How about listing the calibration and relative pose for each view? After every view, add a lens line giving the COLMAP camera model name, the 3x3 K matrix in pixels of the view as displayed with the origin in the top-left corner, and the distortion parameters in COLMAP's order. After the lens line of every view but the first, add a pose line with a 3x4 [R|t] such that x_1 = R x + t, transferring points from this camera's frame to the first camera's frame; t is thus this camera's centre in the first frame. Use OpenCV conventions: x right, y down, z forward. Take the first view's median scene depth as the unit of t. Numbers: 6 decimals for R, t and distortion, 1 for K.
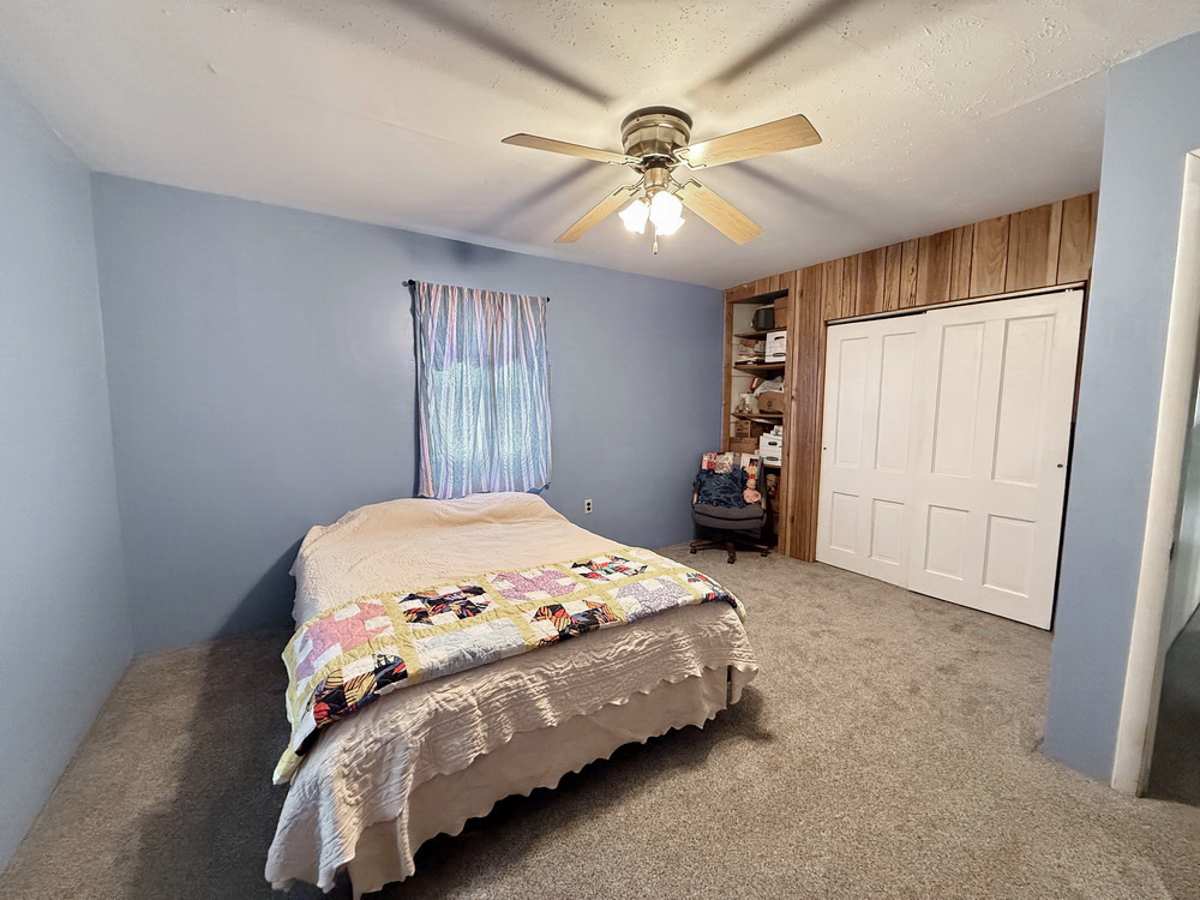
lens RADIAL K [[495.0, 0, 596.8], [0, 495.0, 449.9], [0, 0, 1]] dist [0.001402, 0.000151]
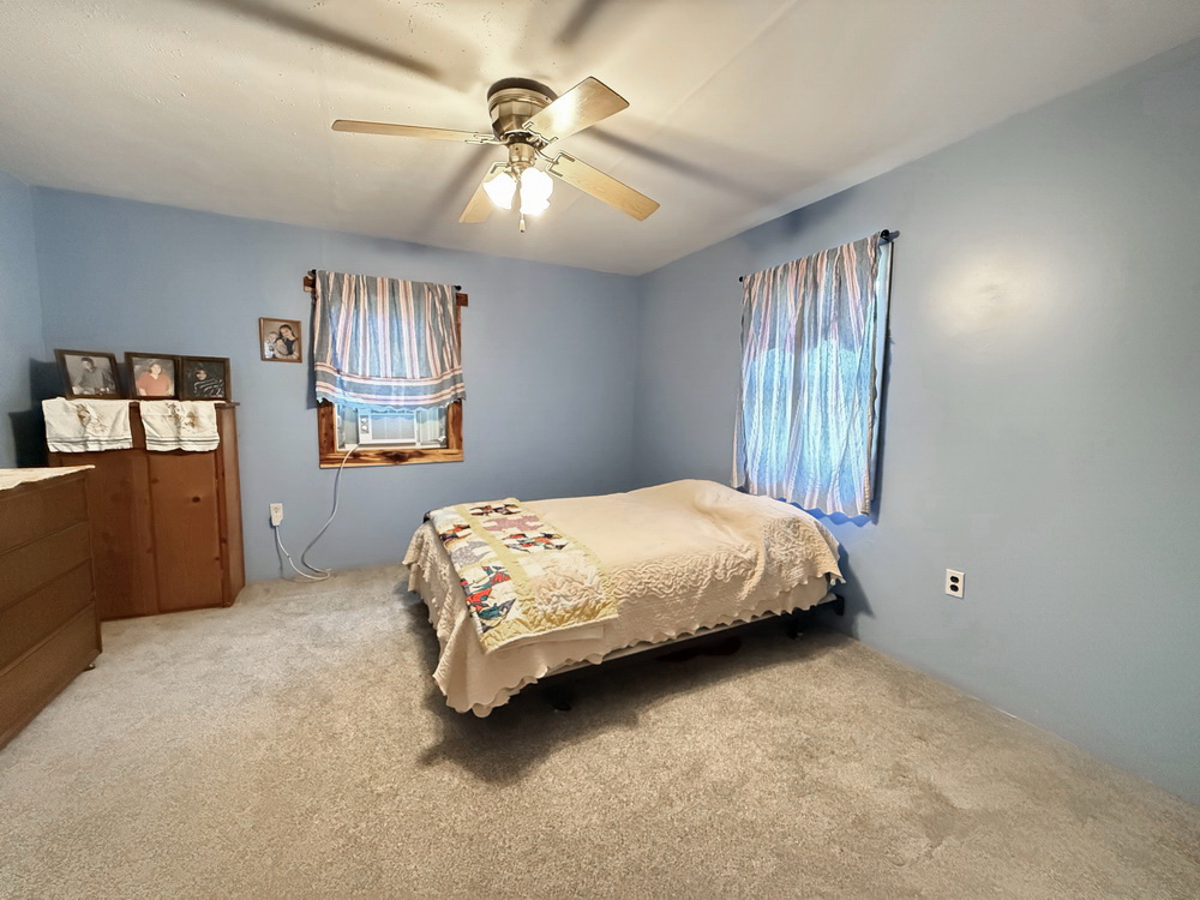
lens RADIAL K [[495.0, 0, 596.8], [0, 495.0, 449.9], [0, 0, 1]] dist [0.001402, 0.000151]
pose [[-0.124594, 0.089590, -0.988155, 0.832531], [-0.110141, 0.988511, 0.103509, -0.064766], [0.986076, 0.121733, -0.113295, 0.985784]]
